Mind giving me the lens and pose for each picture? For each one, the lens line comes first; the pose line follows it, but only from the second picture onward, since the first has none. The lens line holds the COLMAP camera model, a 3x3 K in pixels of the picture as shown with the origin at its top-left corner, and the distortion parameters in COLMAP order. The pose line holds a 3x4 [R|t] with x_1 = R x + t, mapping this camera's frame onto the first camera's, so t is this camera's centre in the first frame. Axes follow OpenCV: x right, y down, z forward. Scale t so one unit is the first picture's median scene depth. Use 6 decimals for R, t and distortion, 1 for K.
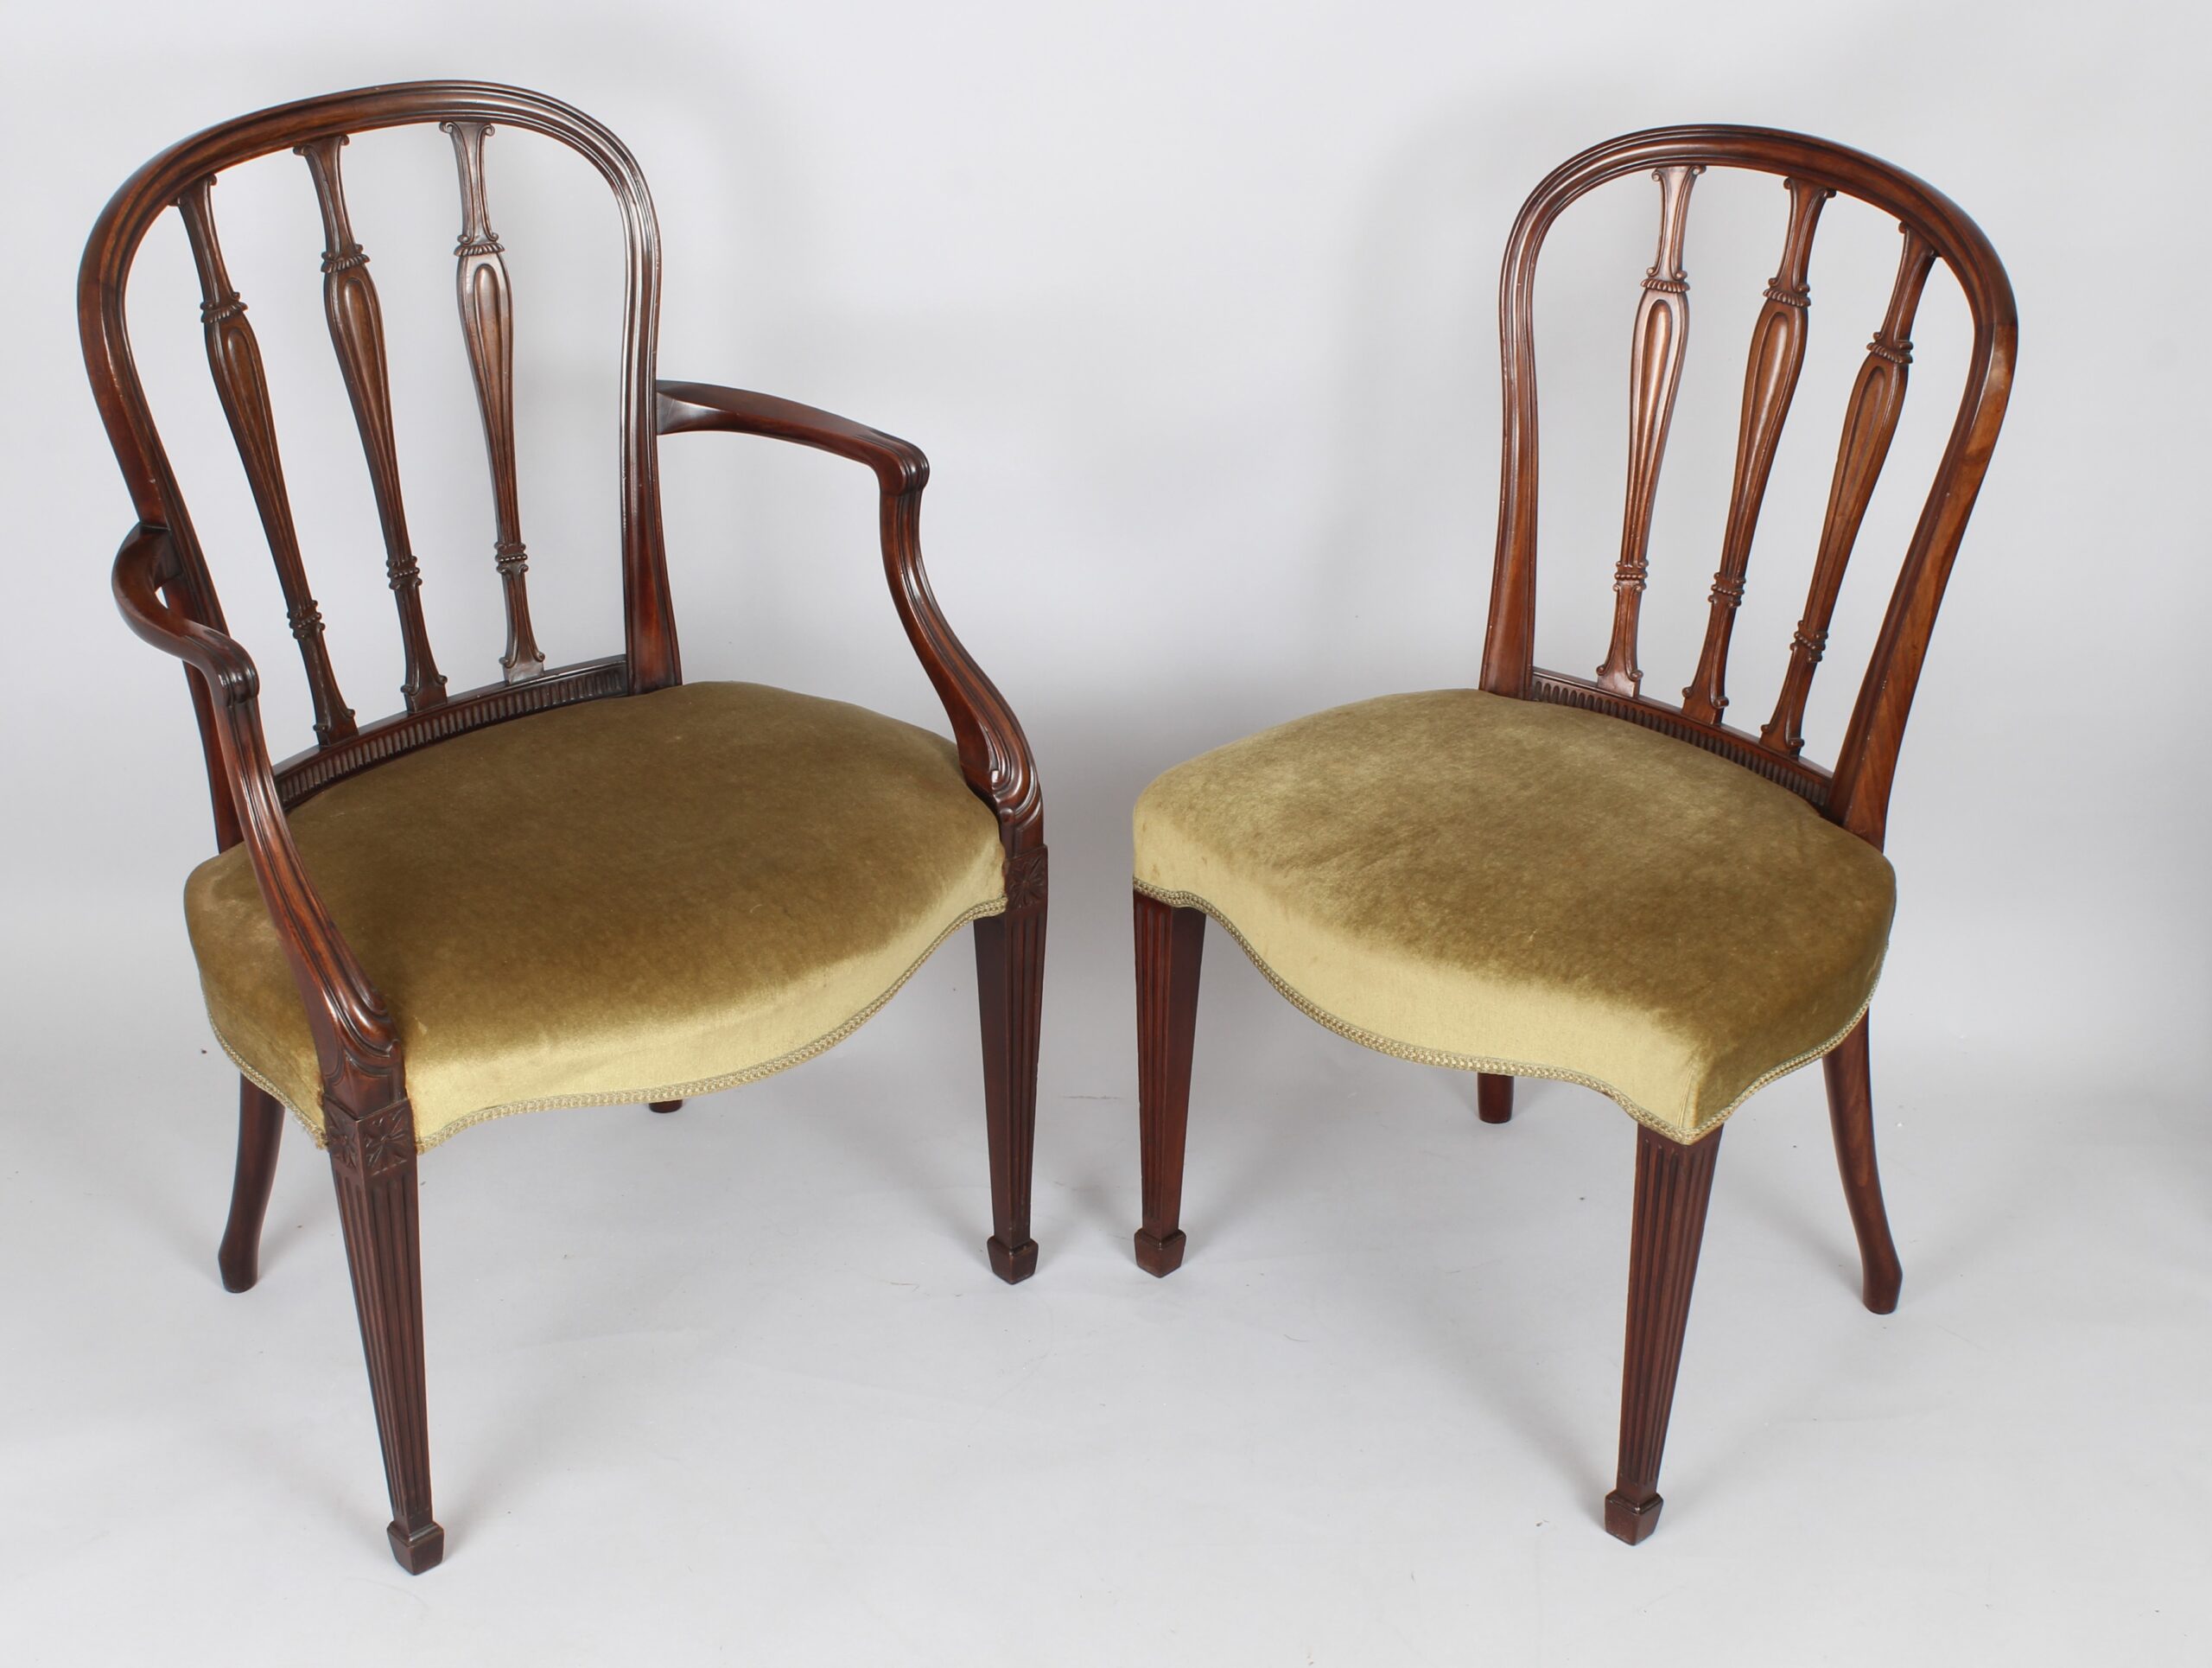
lens RADIAL K [[3660.7, 0, 1105.6], [0, 3660.7, 825.3], [0, 0, 1]] dist [-0.100225, 0.000000]
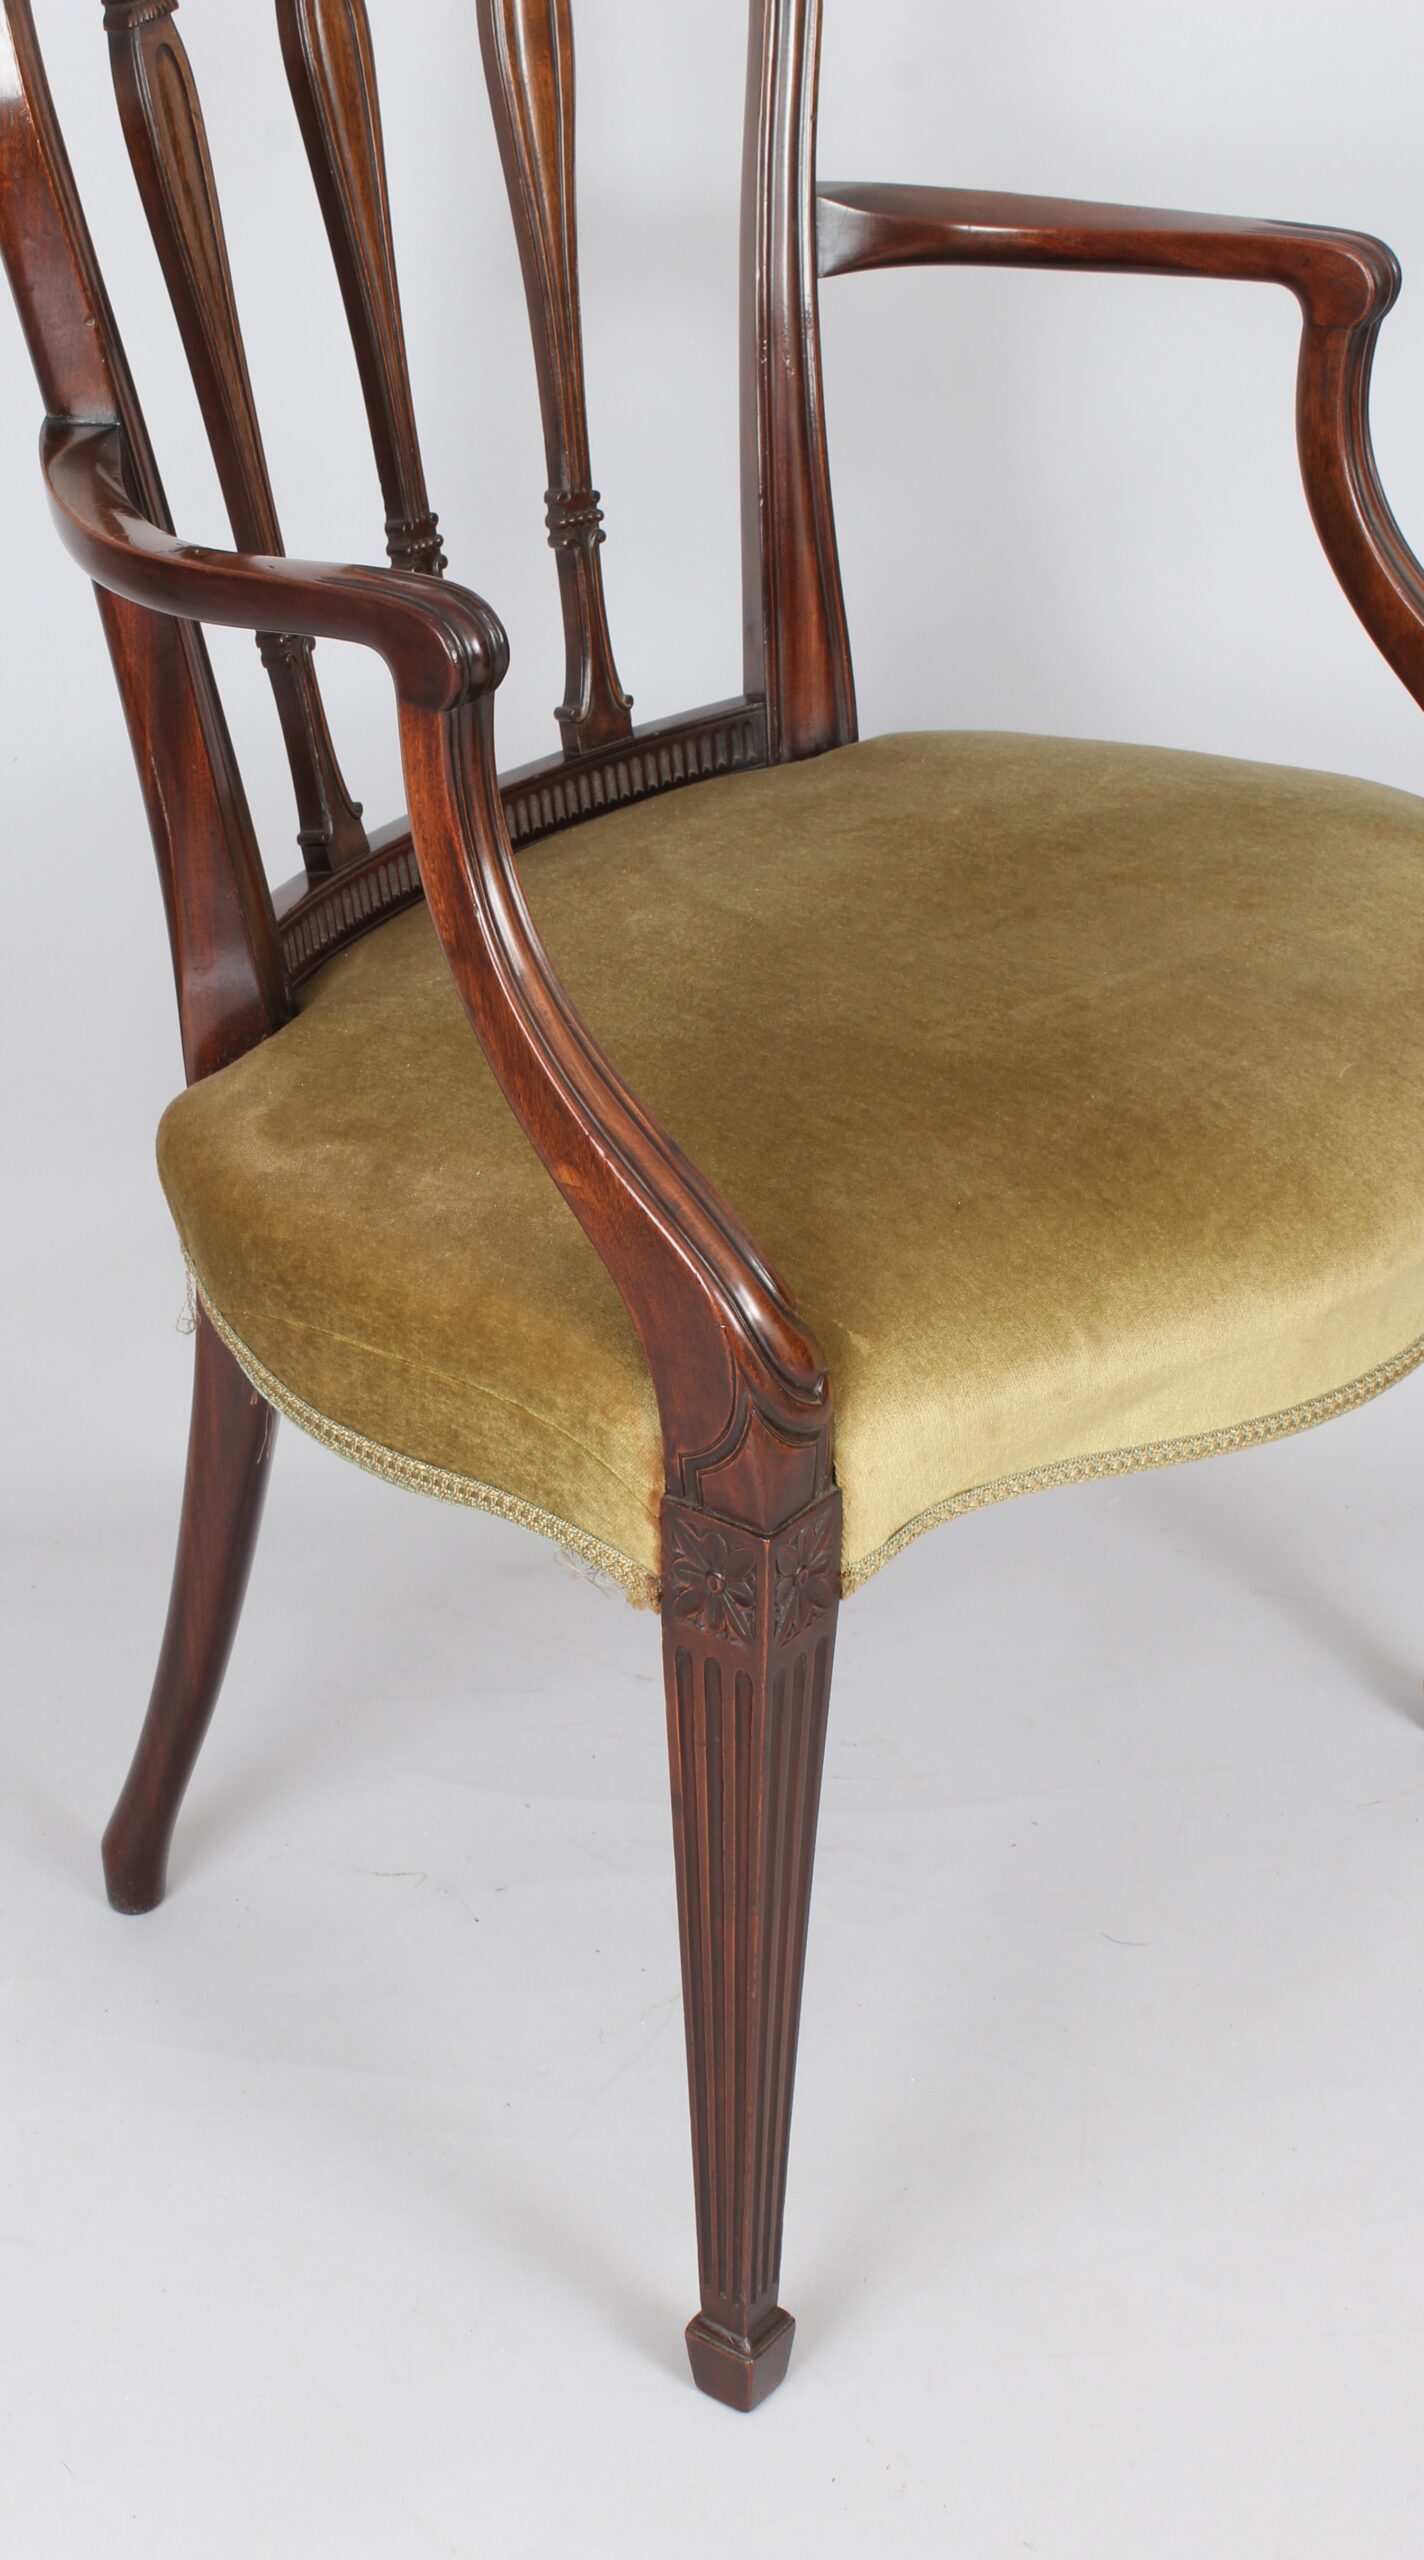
lens RADIAL K [[4204.5, 0, 505.5], [0, 4204.5, 1372.7], [0, 0, 1]] dist [-0.026177, 0.000000]
pose [[0.987879, -0.090893, 0.125832, -0.274652], [0.086648, 0.995482, 0.038826, 0.029736], [-0.128792, -0.027453, 0.991292, 0.391260]]
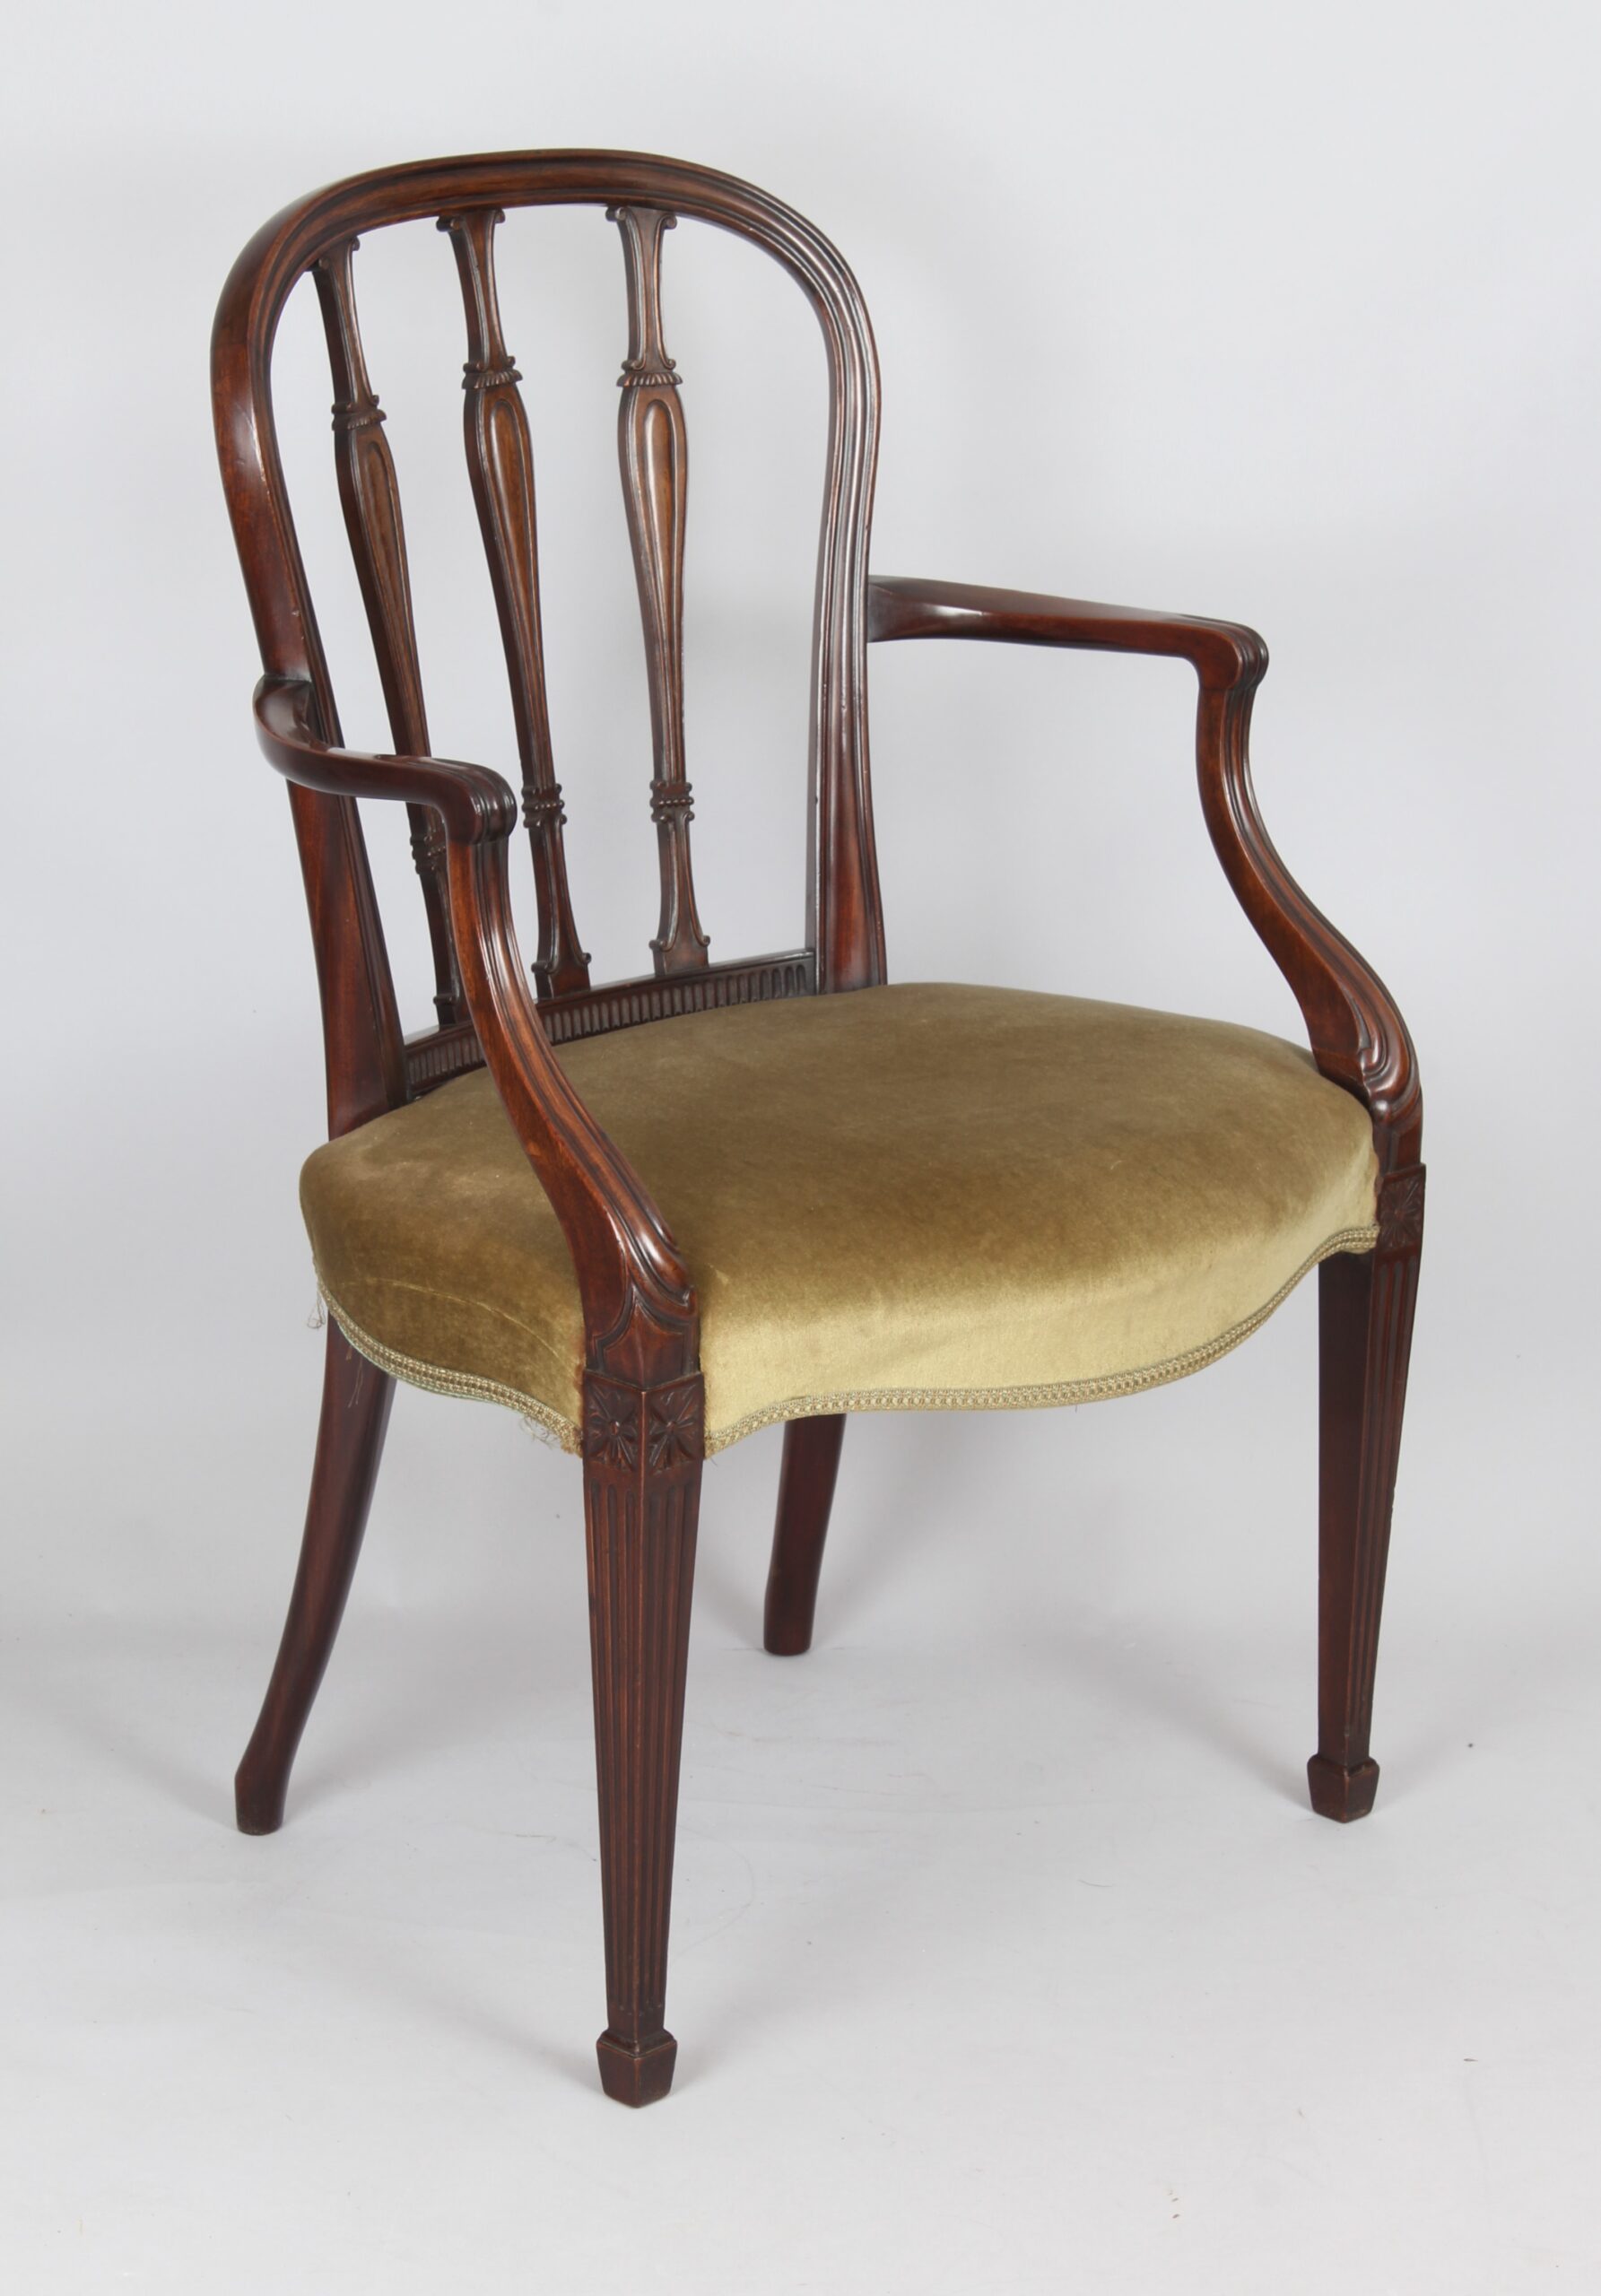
lens RADIAL K [[6304.4, 0, 792.4], [0, 6304.4, 1150.4], [0, 0, 1]] dist [-0.071905, 0.000000]
pose [[0.998172, 0.001140, 0.060433, -0.224466], [0.009959, 0.983056, -0.183037, 0.238760], [-0.059617, 0.183304, 0.981247, -0.247892]]
